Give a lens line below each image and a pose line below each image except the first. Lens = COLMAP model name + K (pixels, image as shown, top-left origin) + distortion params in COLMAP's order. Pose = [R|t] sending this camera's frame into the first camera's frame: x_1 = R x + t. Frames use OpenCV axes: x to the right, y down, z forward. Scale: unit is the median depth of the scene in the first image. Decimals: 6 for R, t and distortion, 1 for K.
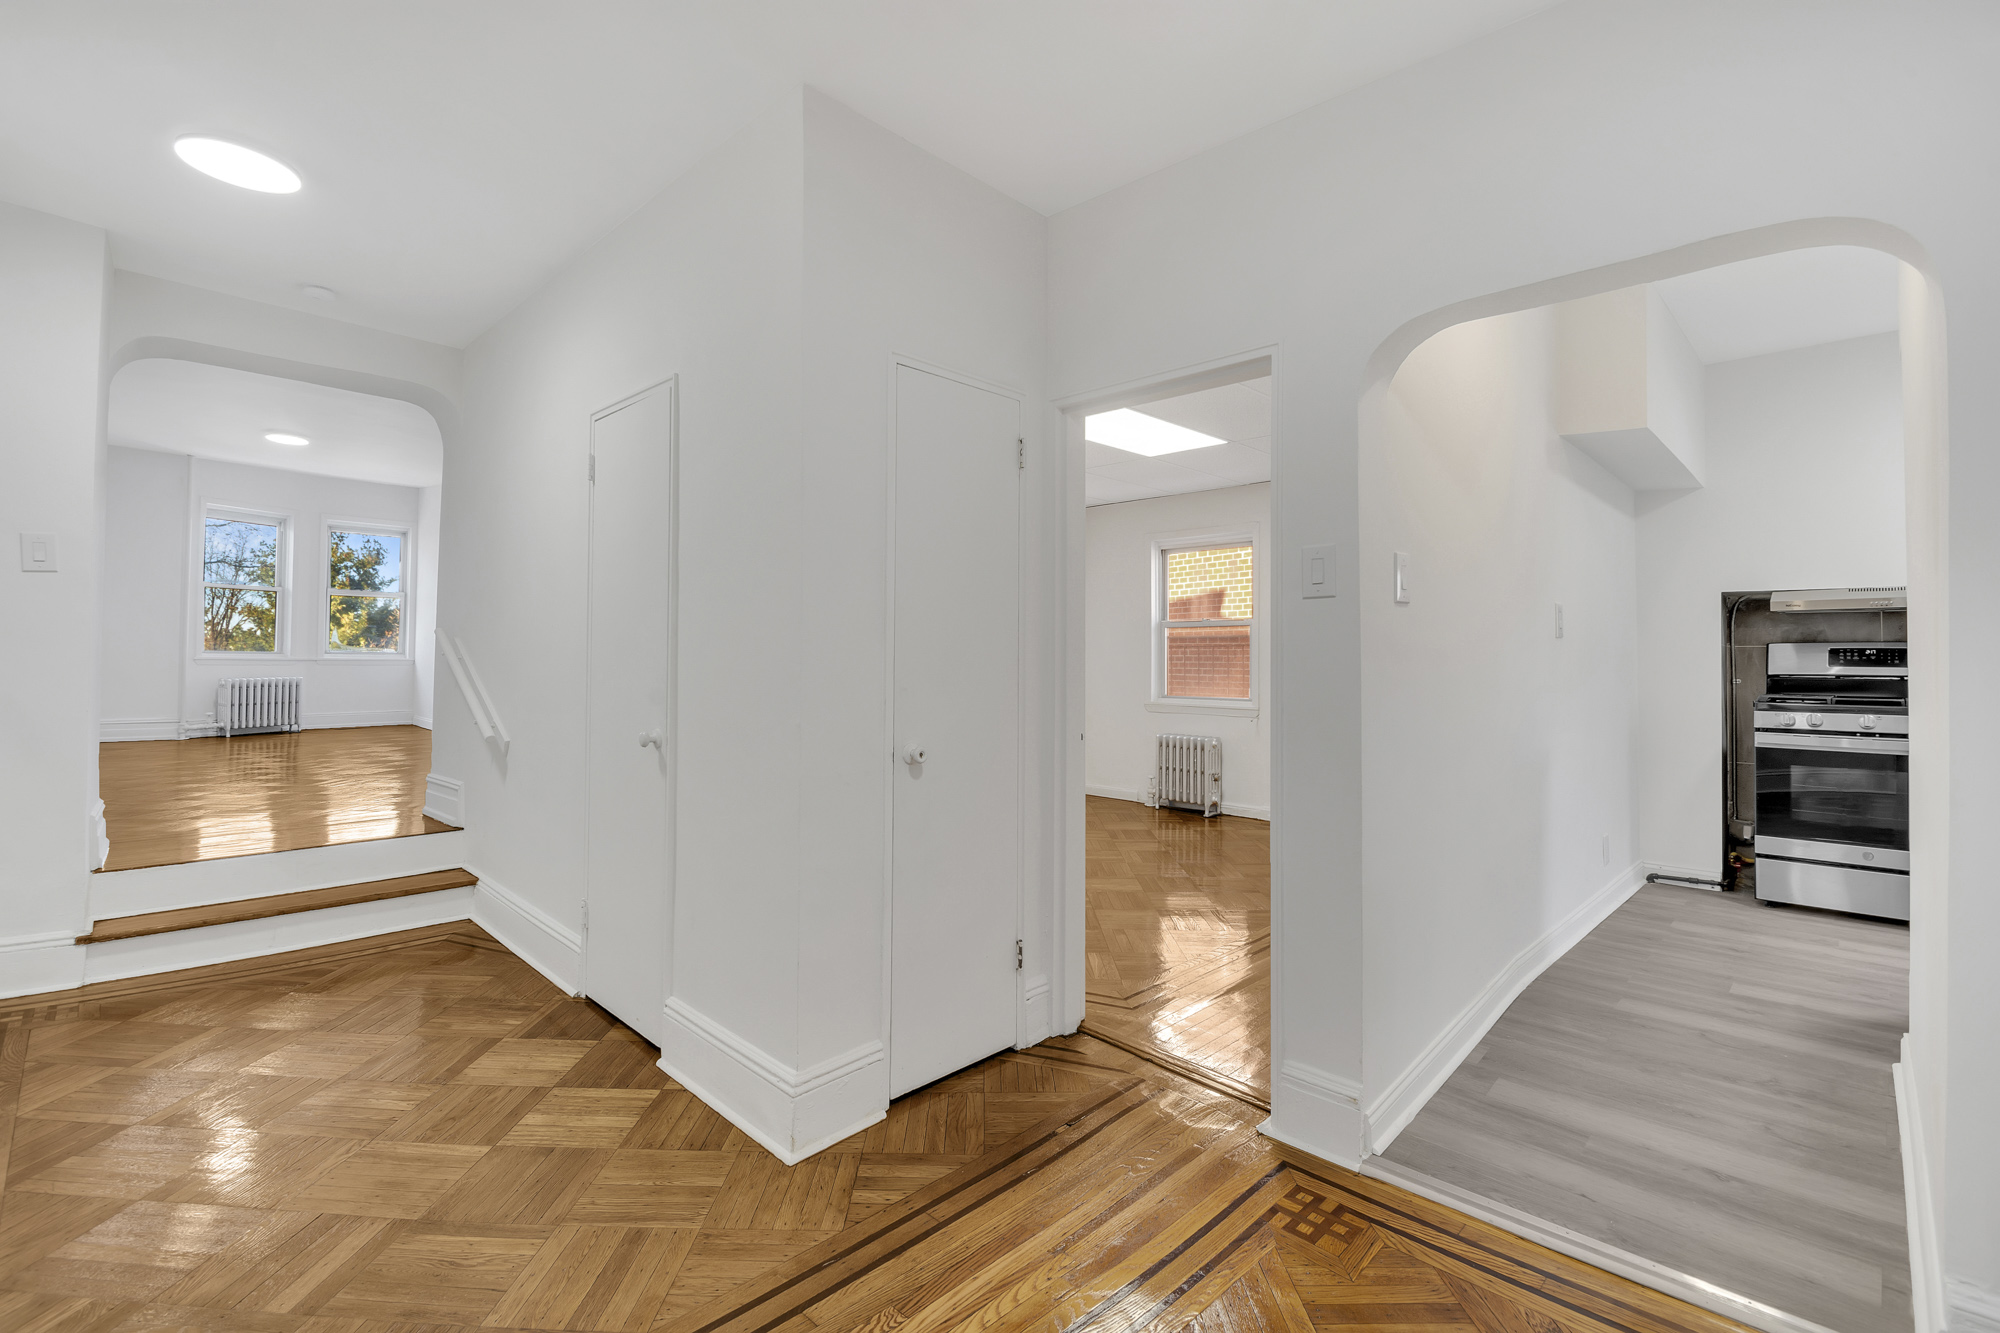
lens RADIAL K [[890.8, 0, 996.6], [0, 890.8, 654.5], [0, 0, 1]] dist [-0.000975, -0.000143]
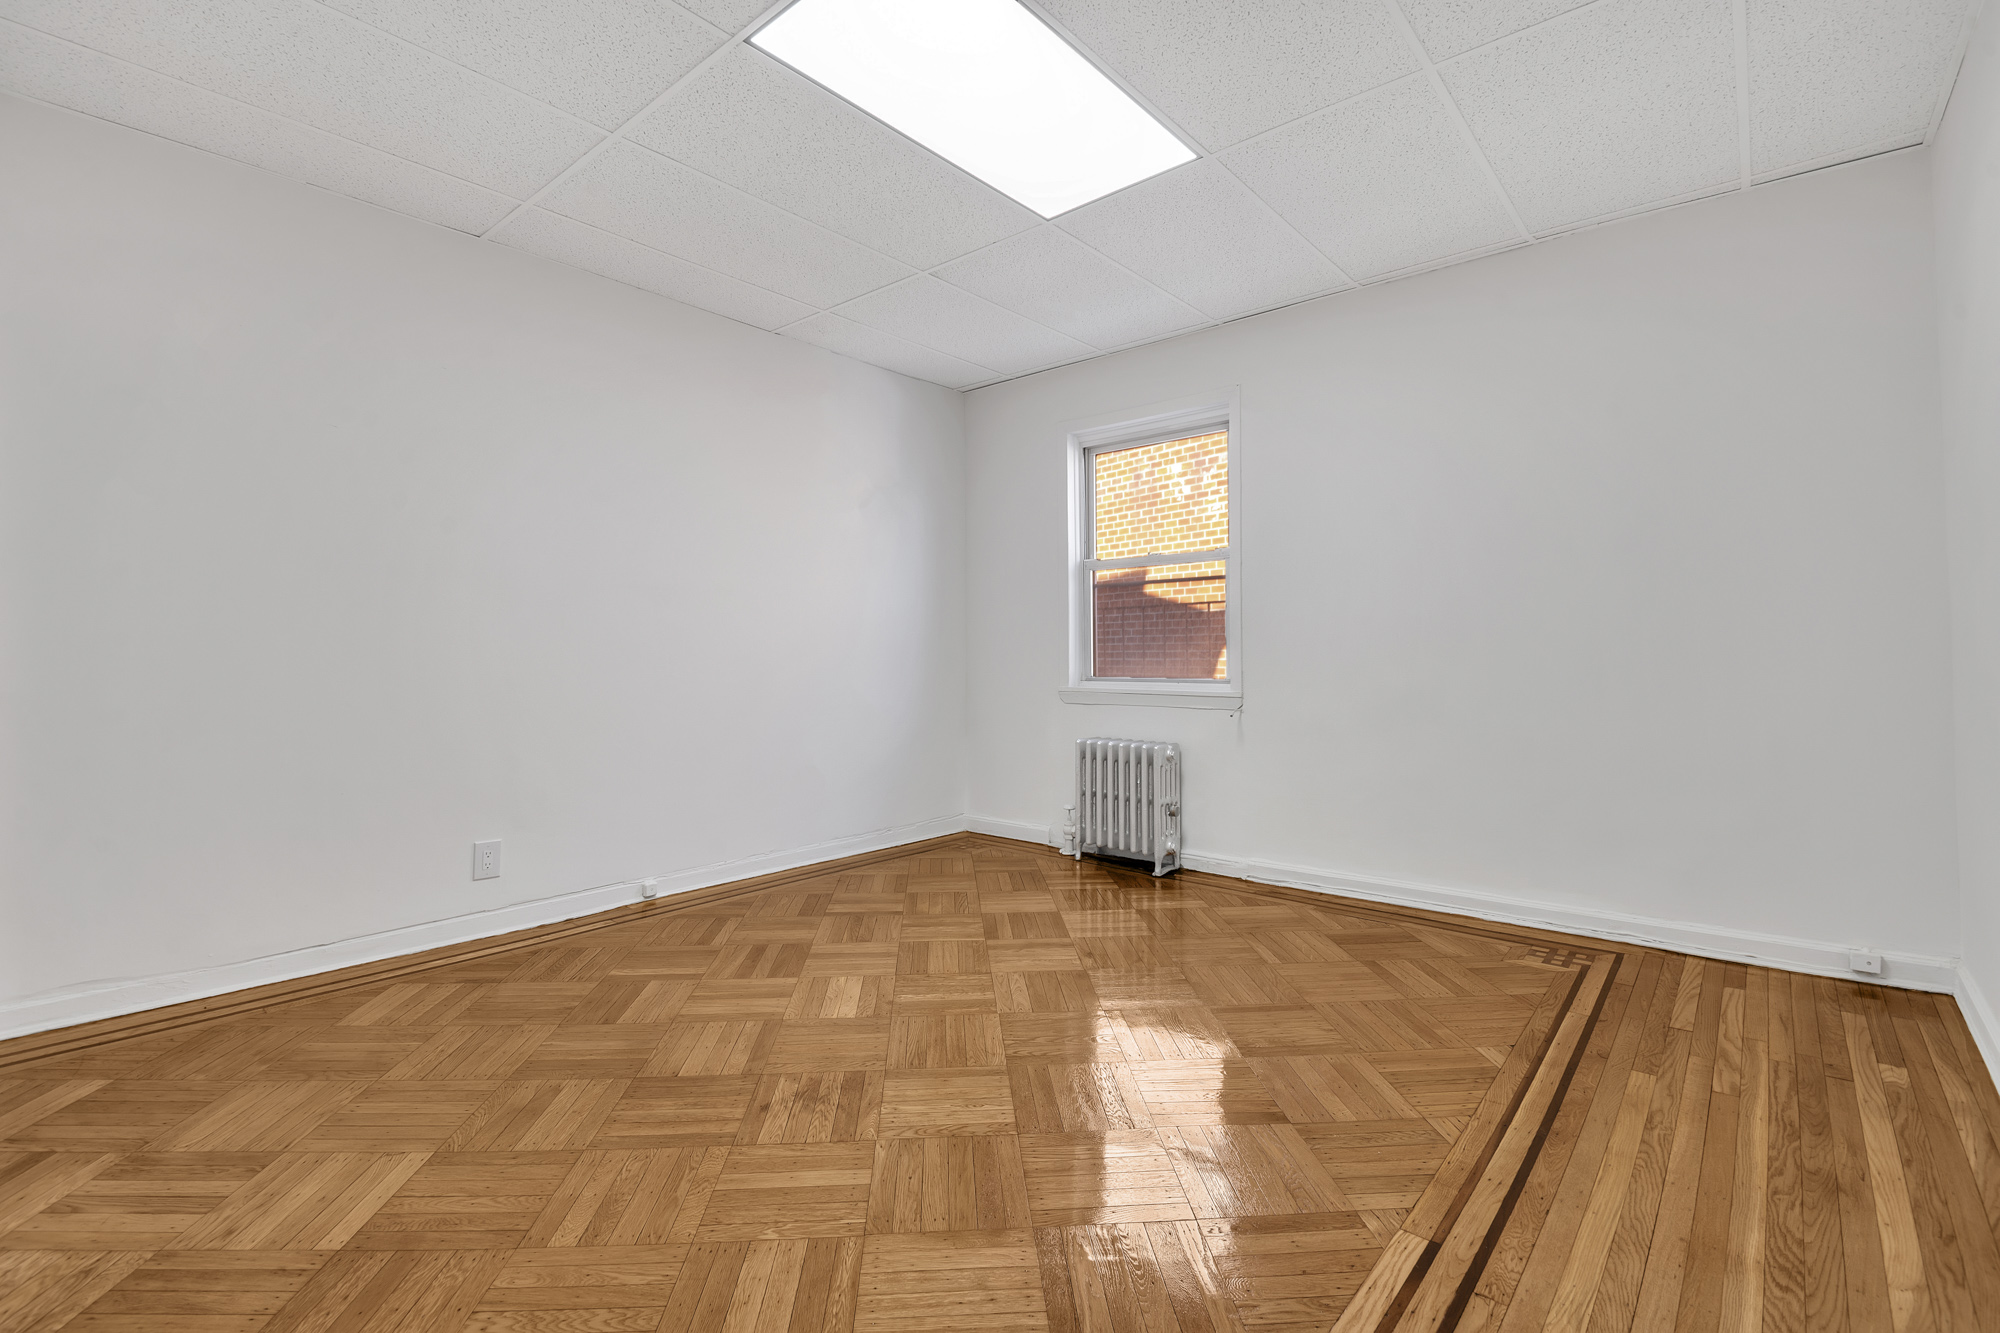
lens RADIAL K [[890.8, 0, 996.6], [0, 890.8, 654.5], [0, 0, 1]] dist [-0.000975, -0.000143]
pose [[0.998246, -0.008815, 0.058551, 0.091866], [0.008464, 0.999945, 0.006233, 0.027595], [-0.058602, -0.005726, 0.998265, 0.400788]]
